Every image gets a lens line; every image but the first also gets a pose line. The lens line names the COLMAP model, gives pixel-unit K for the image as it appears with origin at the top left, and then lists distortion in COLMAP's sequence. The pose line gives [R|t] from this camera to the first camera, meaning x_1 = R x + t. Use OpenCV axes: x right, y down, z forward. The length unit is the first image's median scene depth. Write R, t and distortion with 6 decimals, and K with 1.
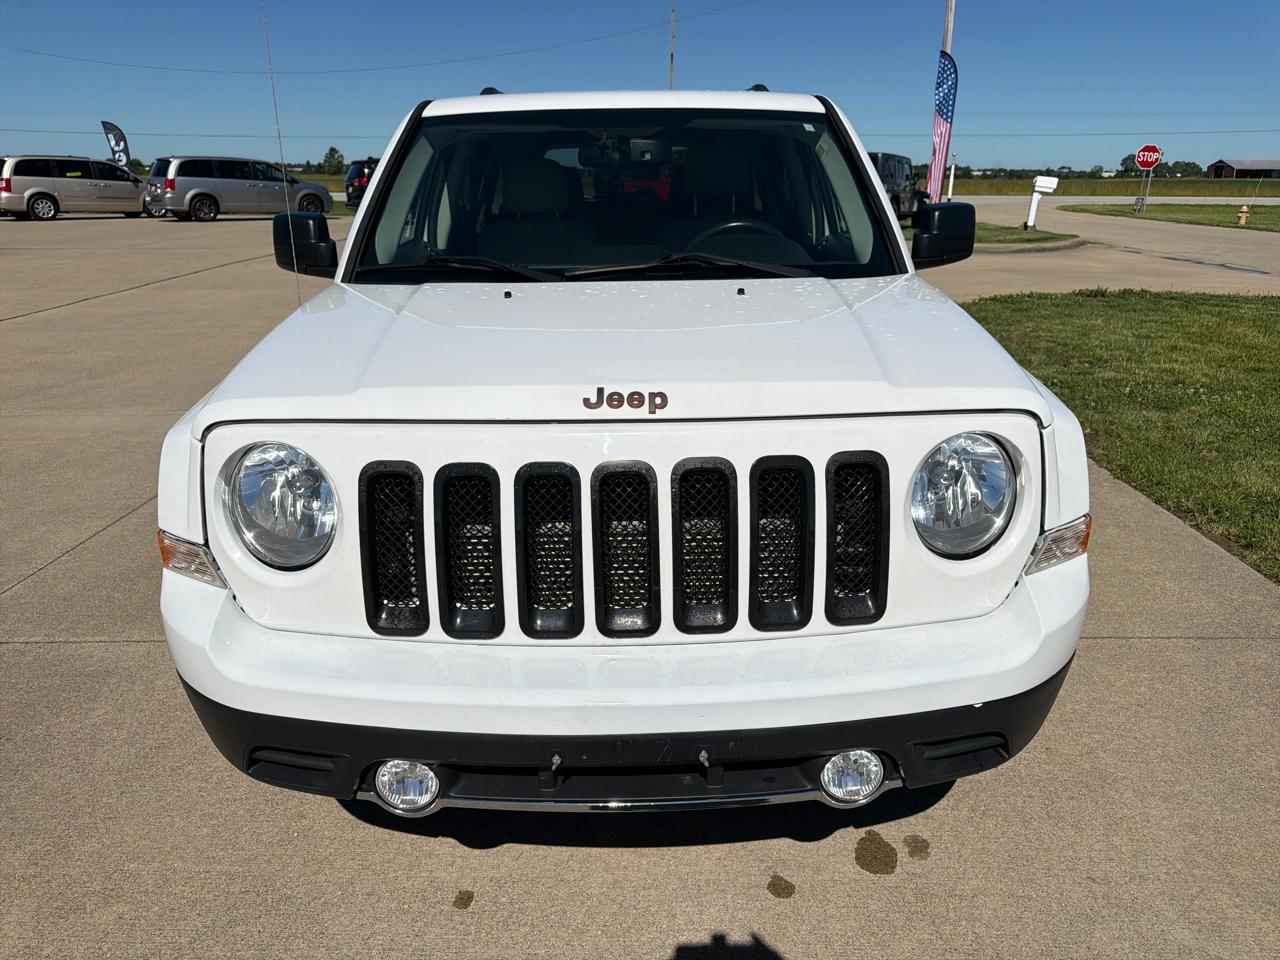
lens RADIAL K [[908.8, 0, 650.9], [0, 908.8, 488.5], [0, 0, 1]] dist [0.035752, -0.041985]
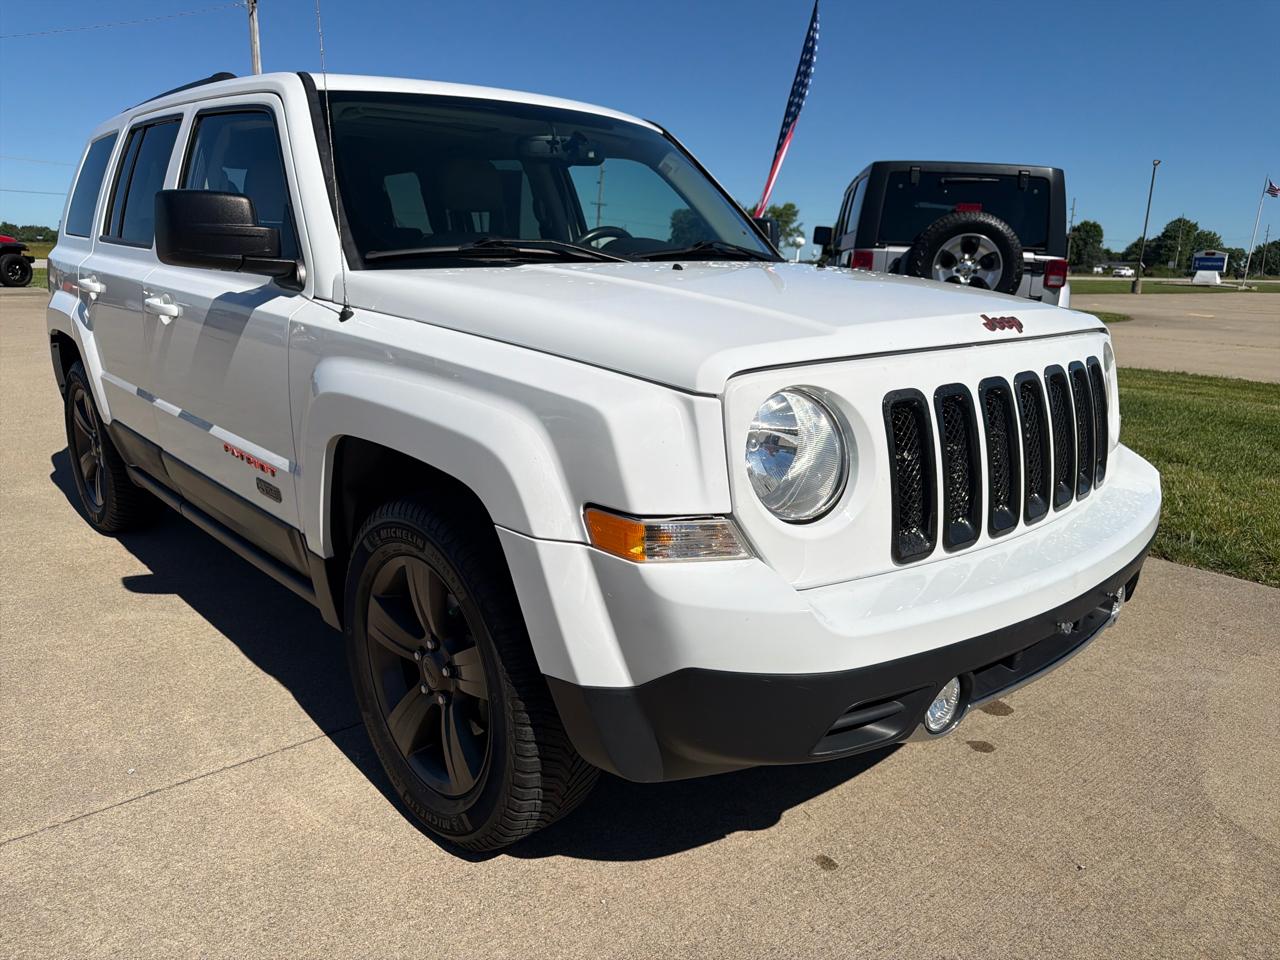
lens RADIAL K [[908.8, 0, 640.0], [0, 908.8, 482.9], [0, 0, 1]] dist [0.035752, -0.041985]
pose [[0.750649, -0.143544, 0.644920, -1.099524], [0.193670, 0.981041, -0.007064, 0.021799], [-0.631679, 0.130204, 0.764218, 0.383076]]
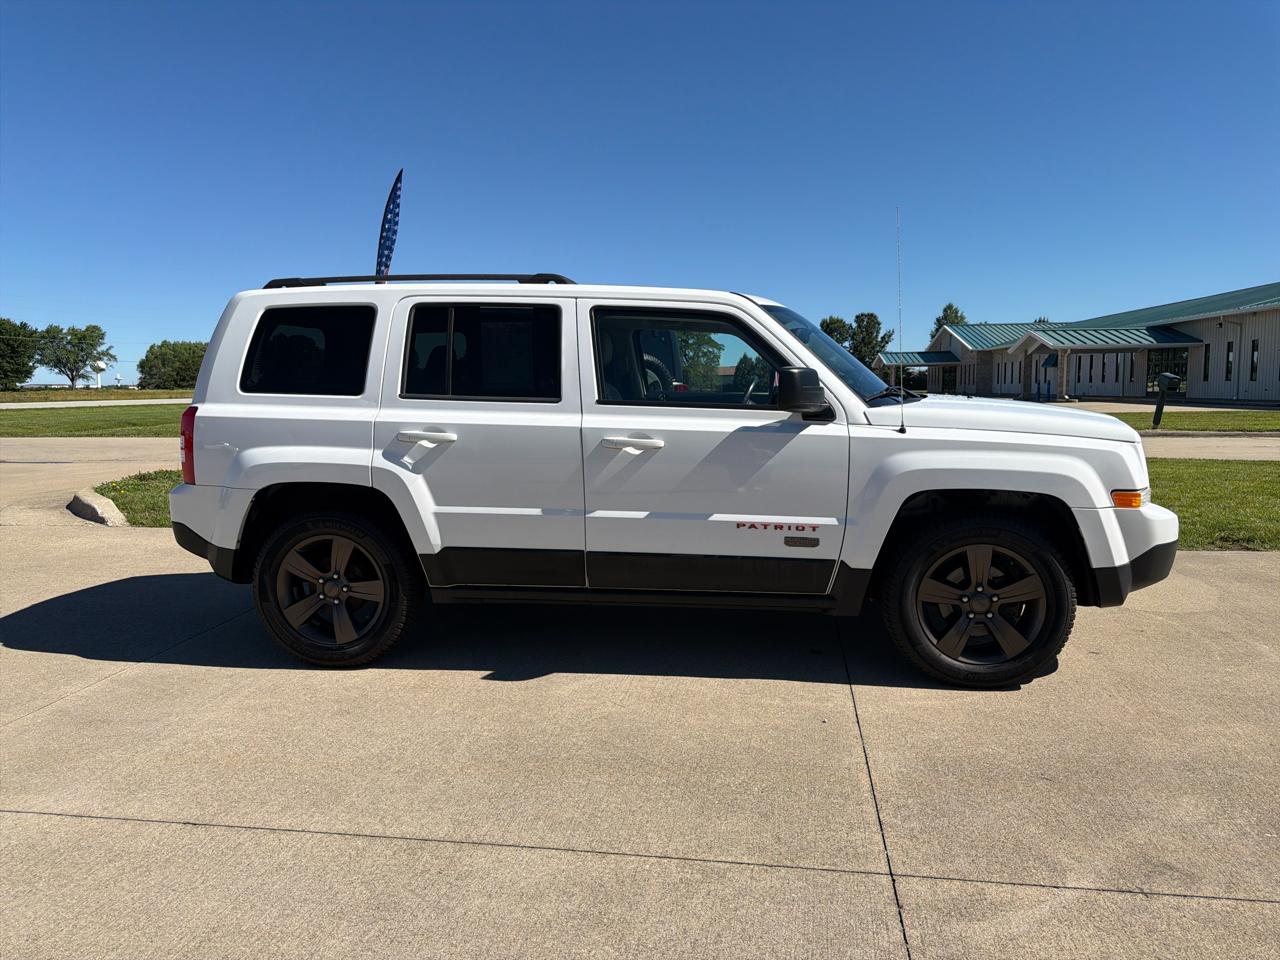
lens RADIAL K [[908.8, 0, 633.2], [0, 908.8, 472.4], [0, 0, 1]] dist [0.035752, -0.041985]
pose [[0.149376, -0.101427, 0.983565, -2.955602], [0.330859, 0.942512, 0.046946, -0.512647], [-0.931783, 0.318408, 0.174347, 1.791444]]
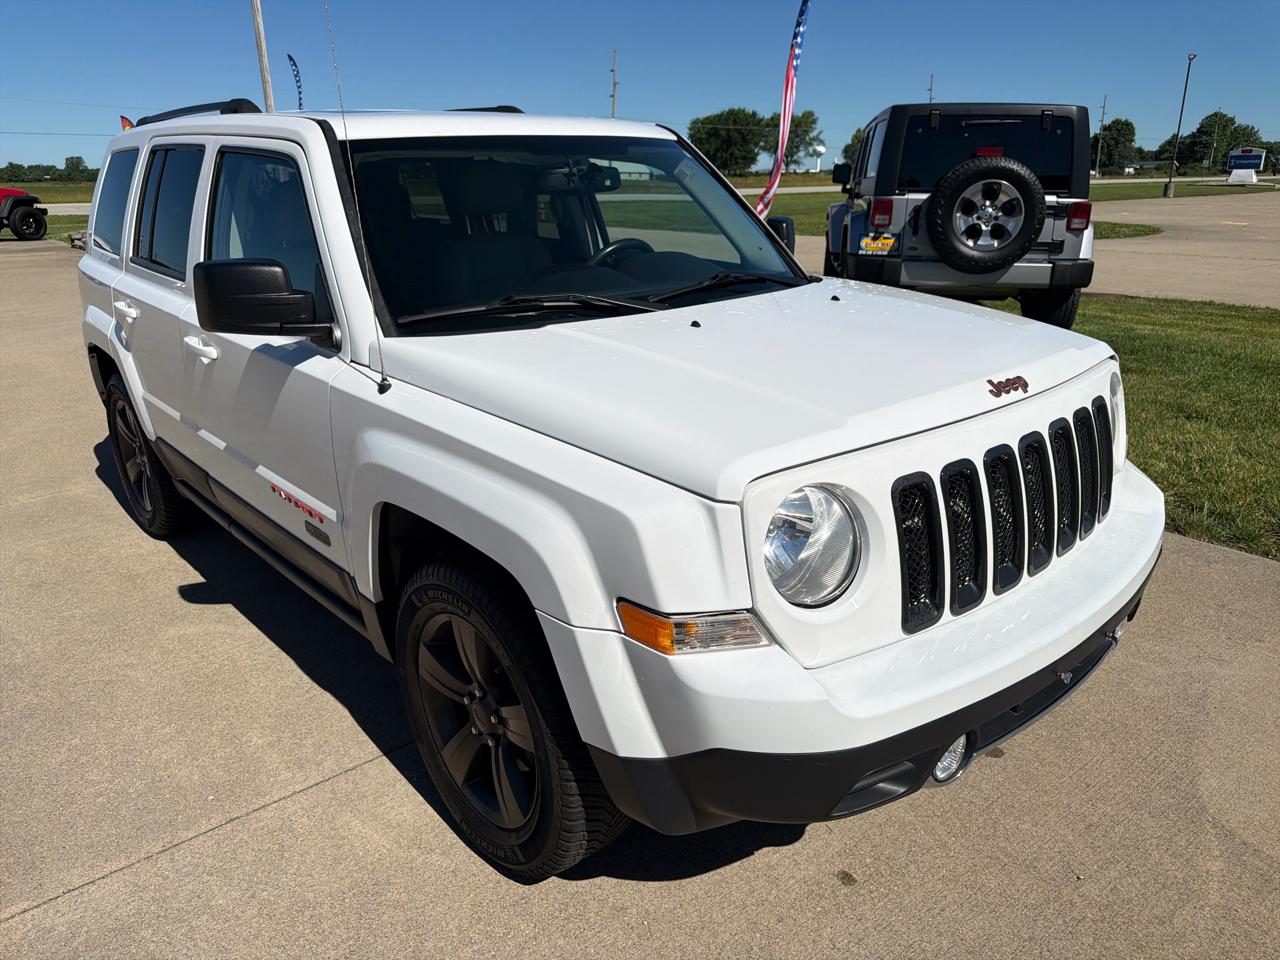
lens RADIAL K [[908.8, 0, 645.2], [0, 908.8, 485.7], [0, 0, 1]] dist [0.035752, -0.041985]
pose [[0.757513, -0.222479, 0.613741, -1.117056], [0.225220, 0.971480, 0.074178, -0.157866], [-0.612740, 0.082036, 0.786015, 0.307223]]
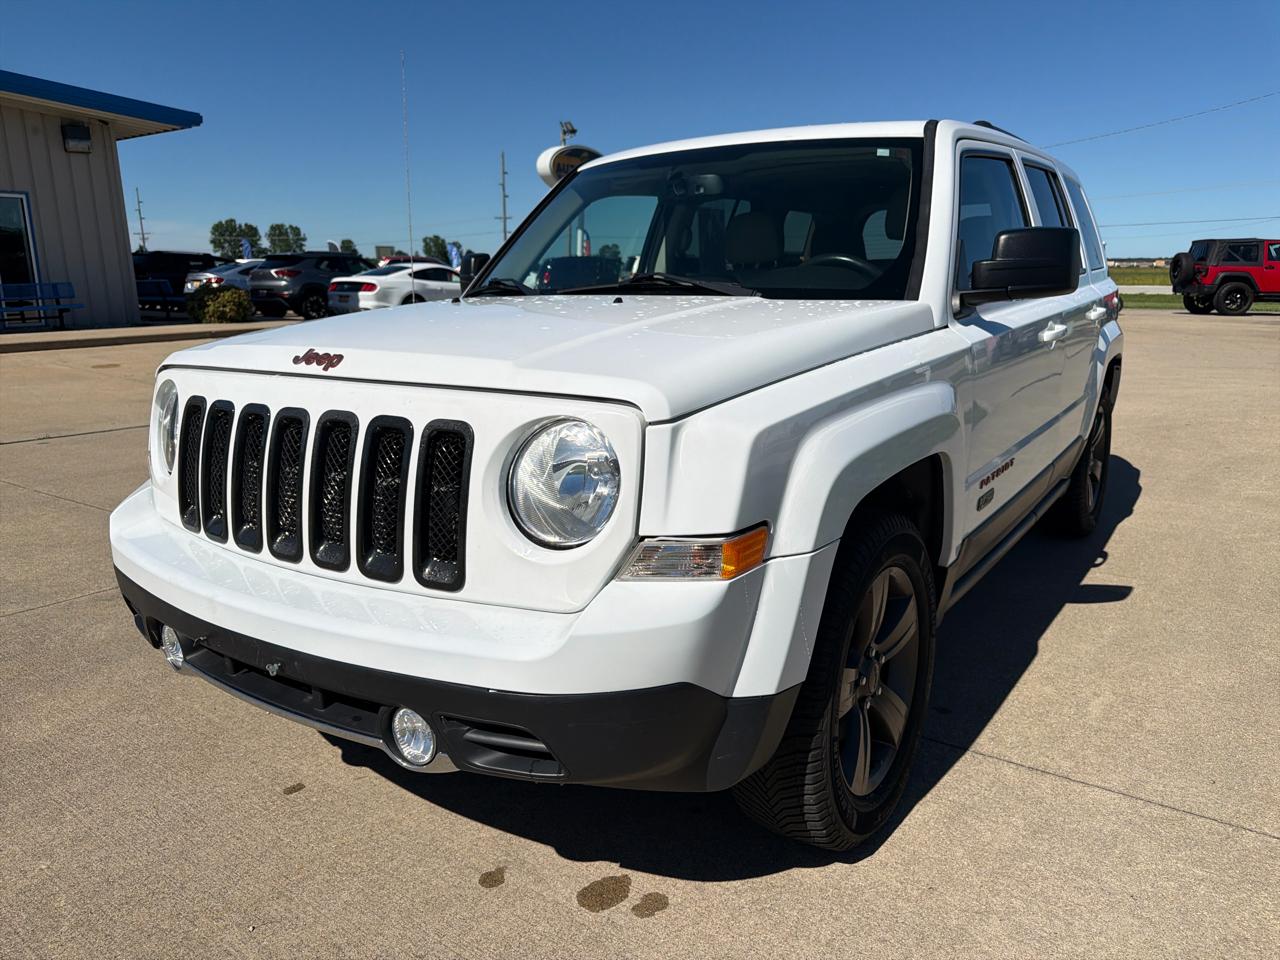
lens RADIAL K [[908.8, 0, 644.5], [0, 908.8, 486.4], [0, 0, 1]] dist [0.035752, -0.041985]
pose [[0.812999, 0.124354, -0.568831, 0.942173], [-0.180279, 0.982682, -0.042836, 0.036708], [0.553654, 0.137374, 0.821338, 0.260653]]
